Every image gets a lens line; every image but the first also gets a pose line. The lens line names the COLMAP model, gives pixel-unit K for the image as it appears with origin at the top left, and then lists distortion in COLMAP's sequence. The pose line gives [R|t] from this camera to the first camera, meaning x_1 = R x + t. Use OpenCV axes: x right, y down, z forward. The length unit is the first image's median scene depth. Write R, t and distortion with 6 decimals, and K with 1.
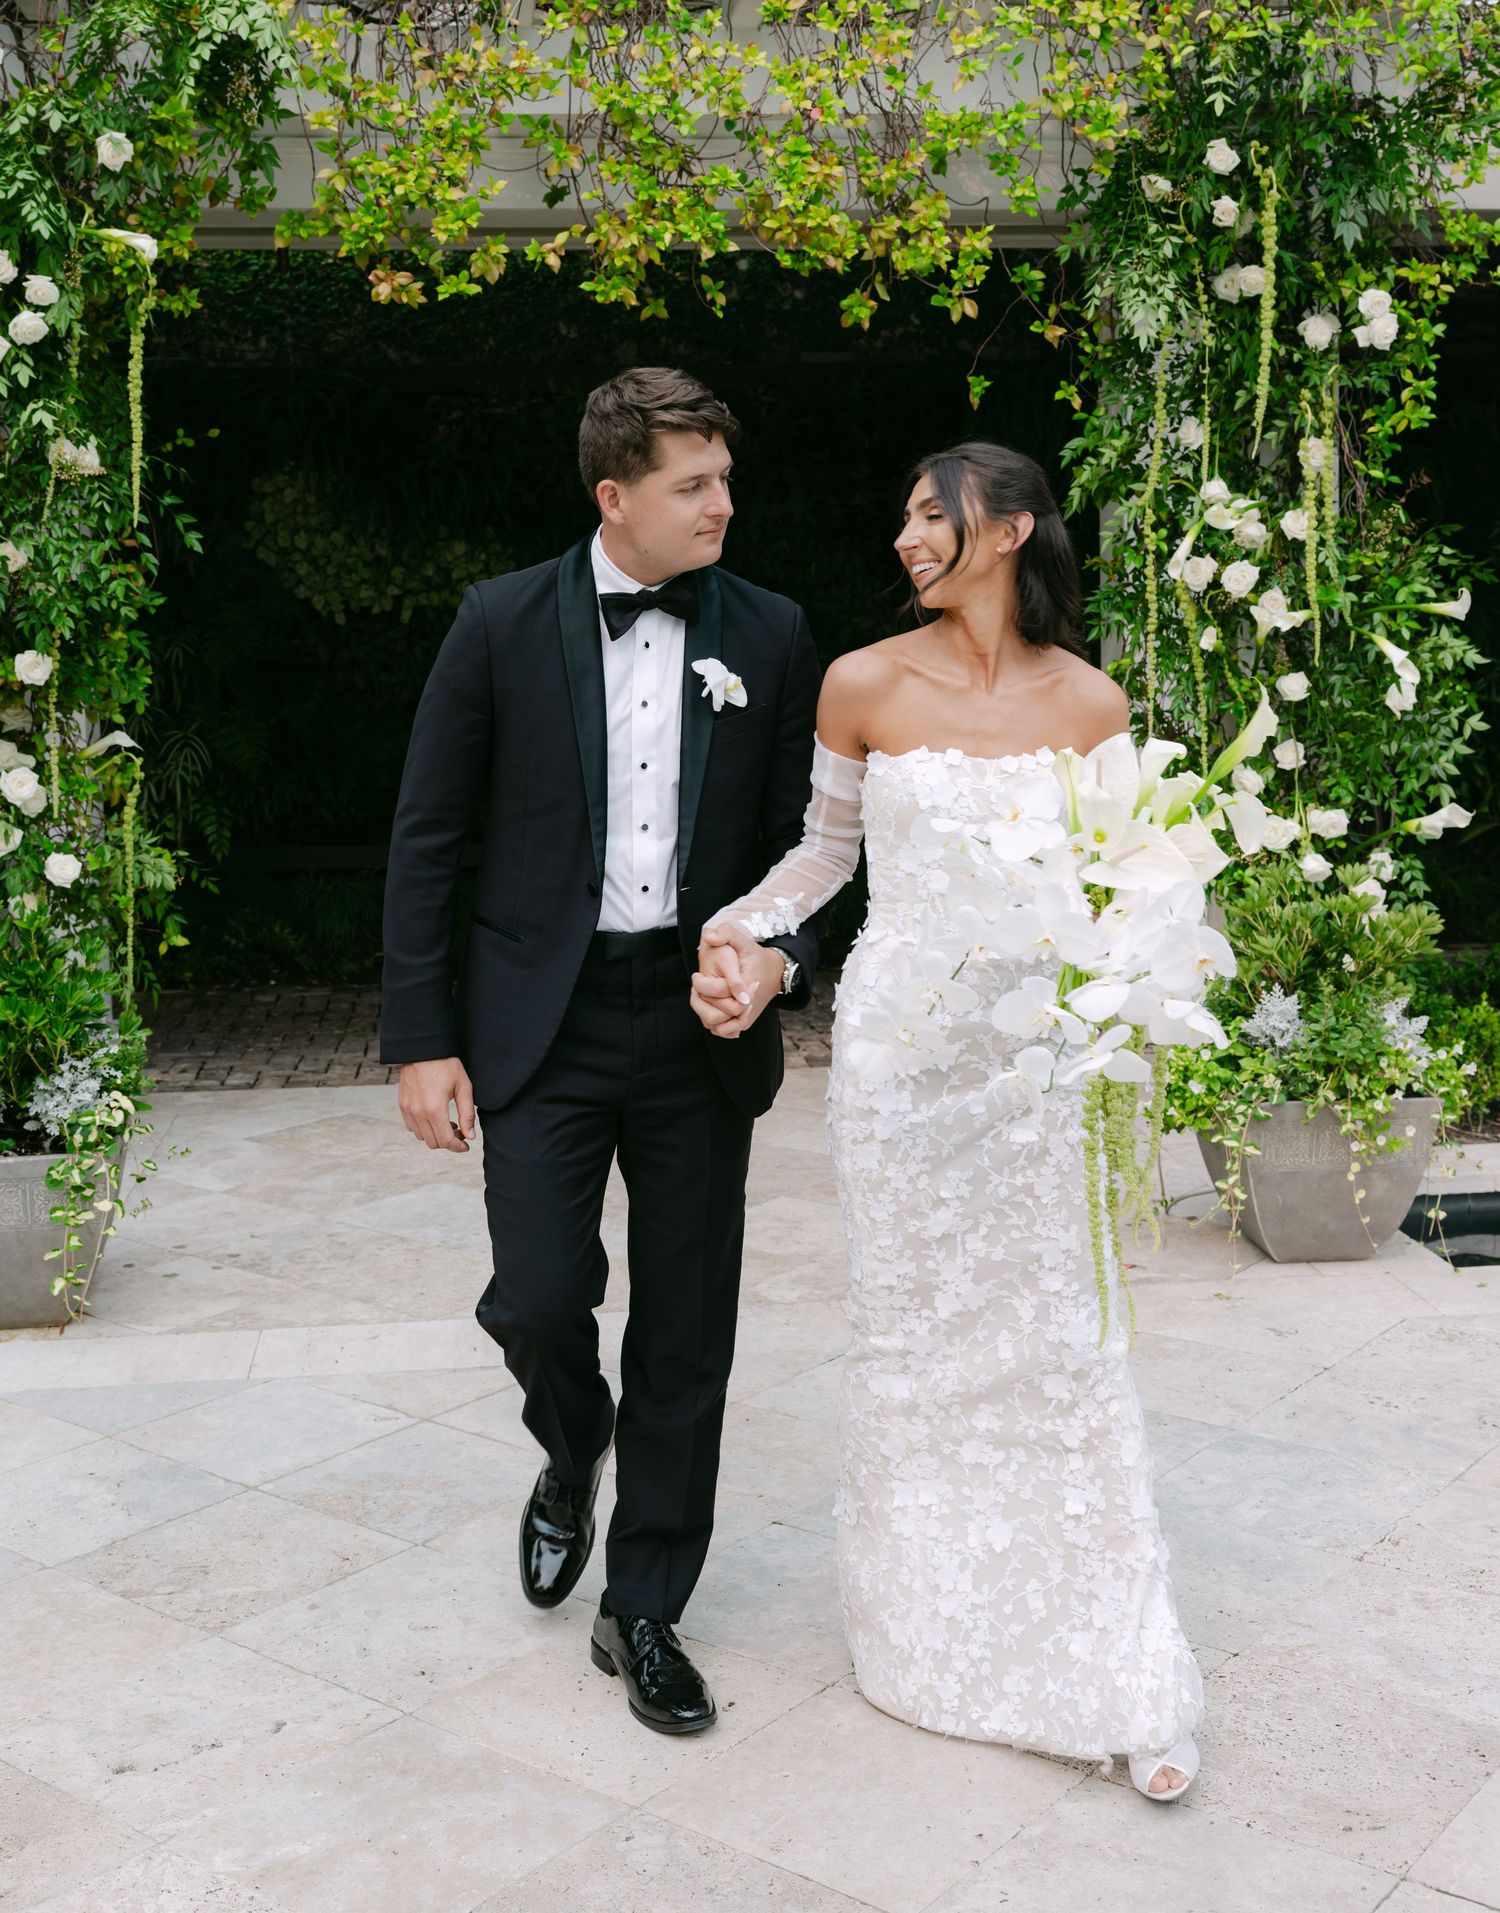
lens RADIAL K [[2501.3, 0, 741.1], [0, 2501.3, 912.8], [0, 0, 1]] dist [0.010254, 0.021413]
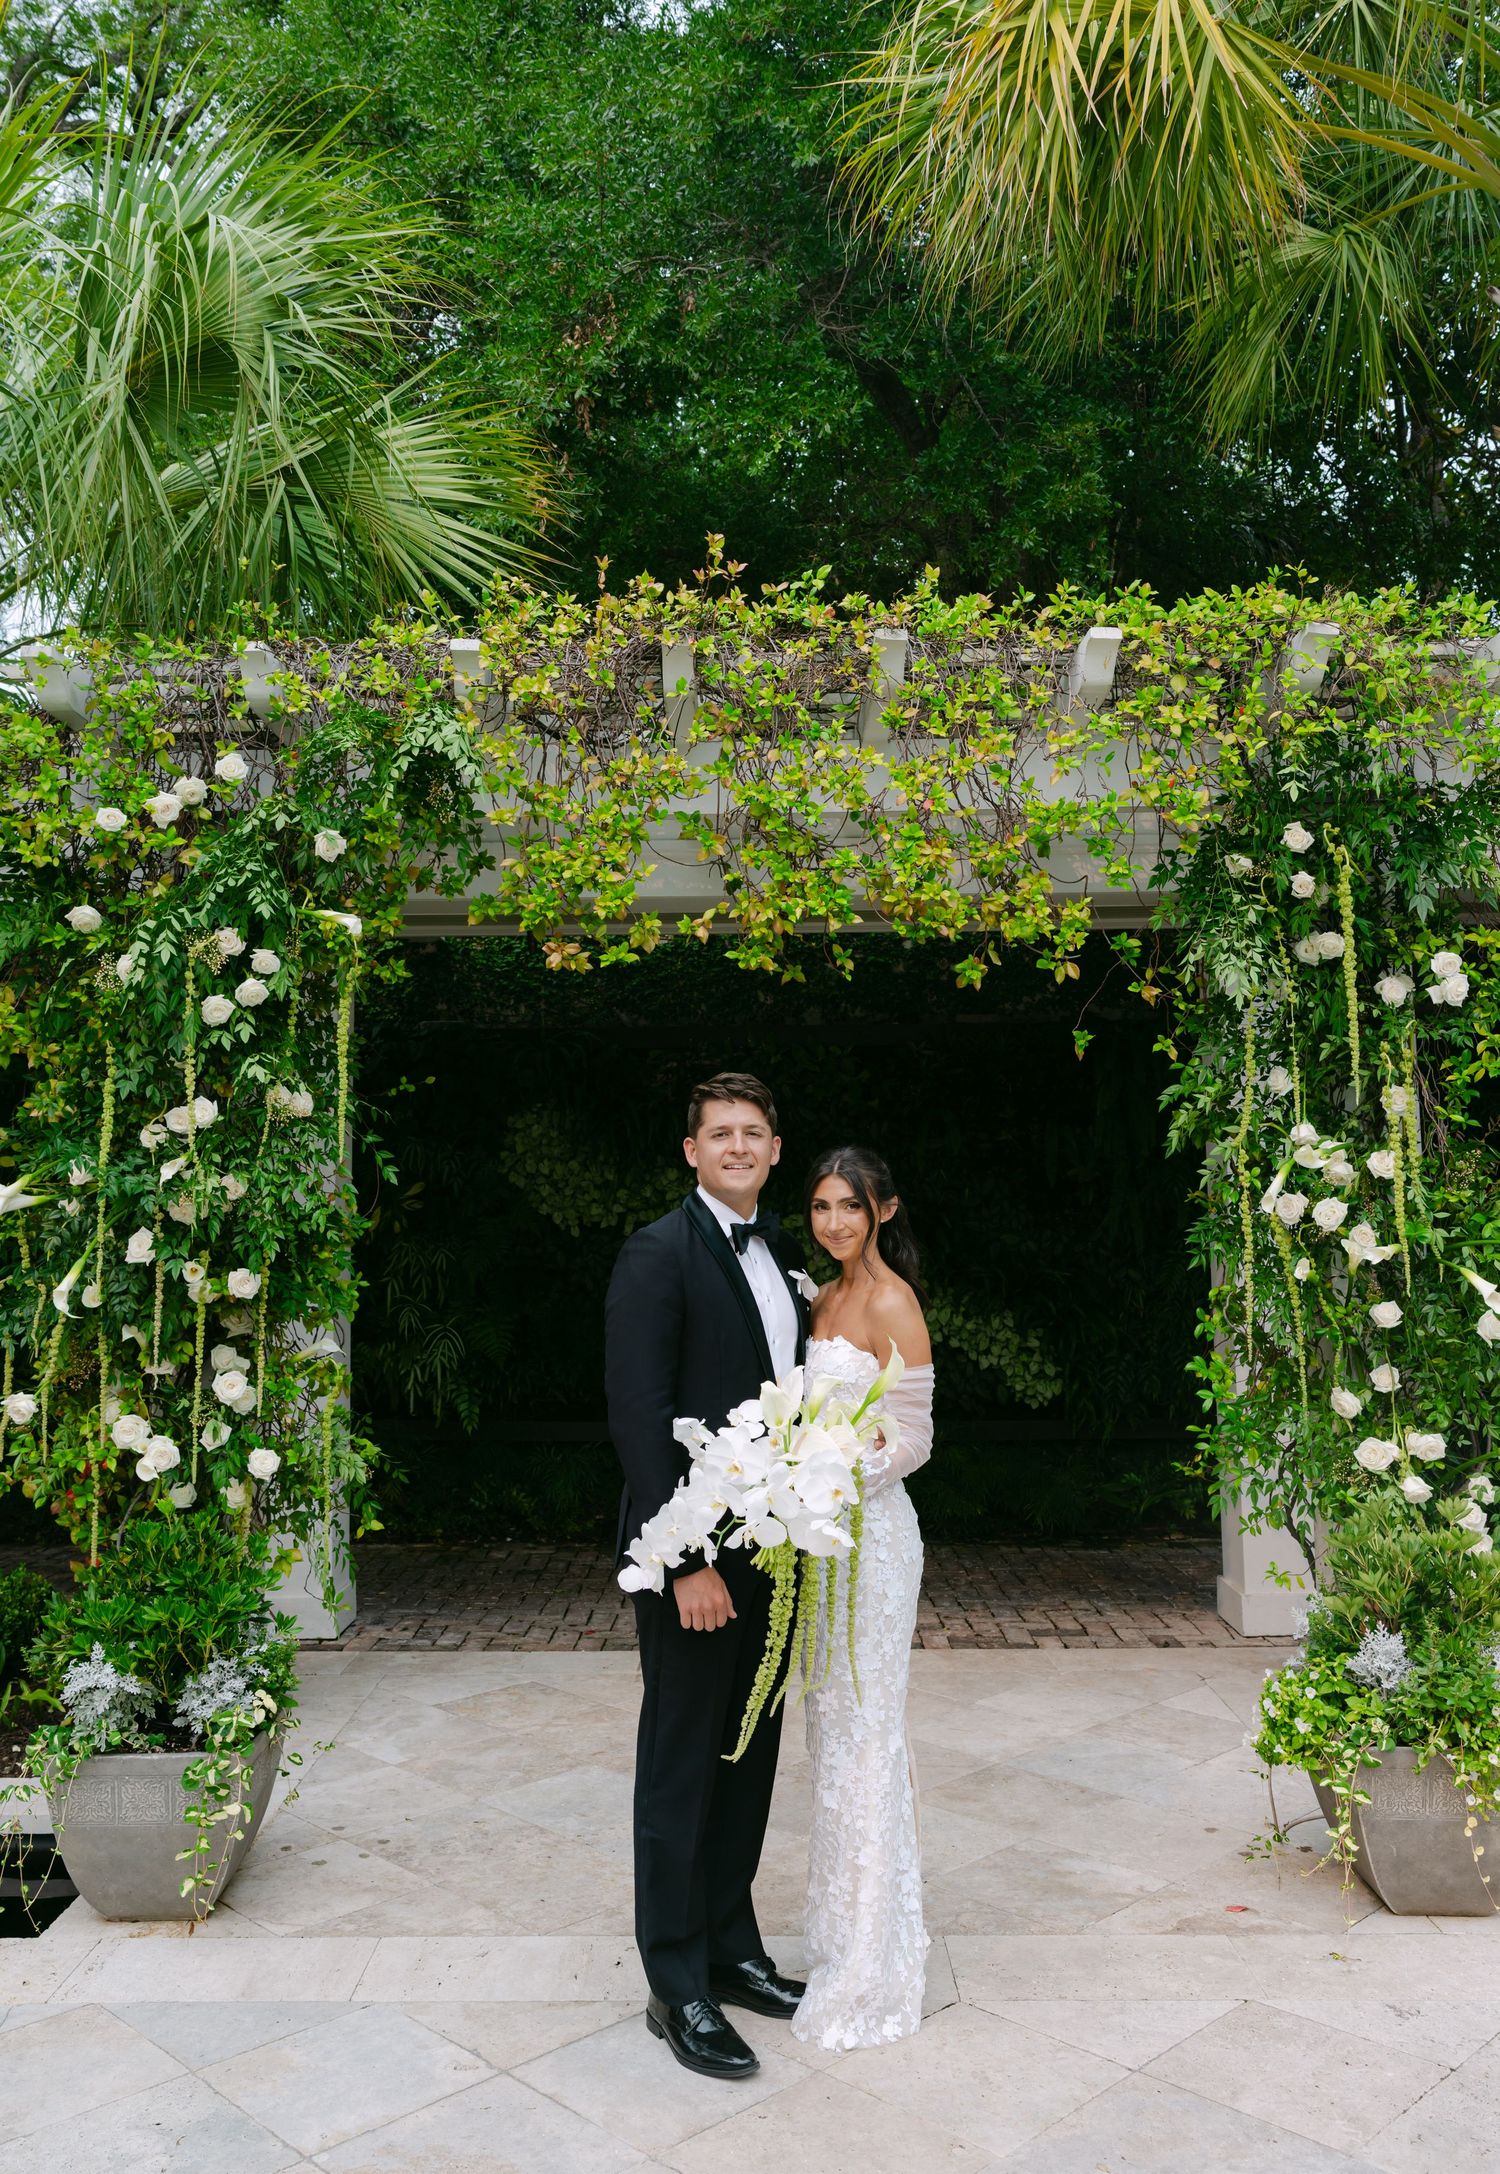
lens RADIAL K [[1876.6, 0, 764.4], [0, 1876.6, 1062.4], [0, 0, 1]] dist [-0.004889, 0.018272]
pose [[0.994256, -0.001183, -0.107021, 0.045470], [-0.019891, 0.980476, -0.195632, -0.036121], [0.105163, 0.196637, 0.974820, 0.182464]]
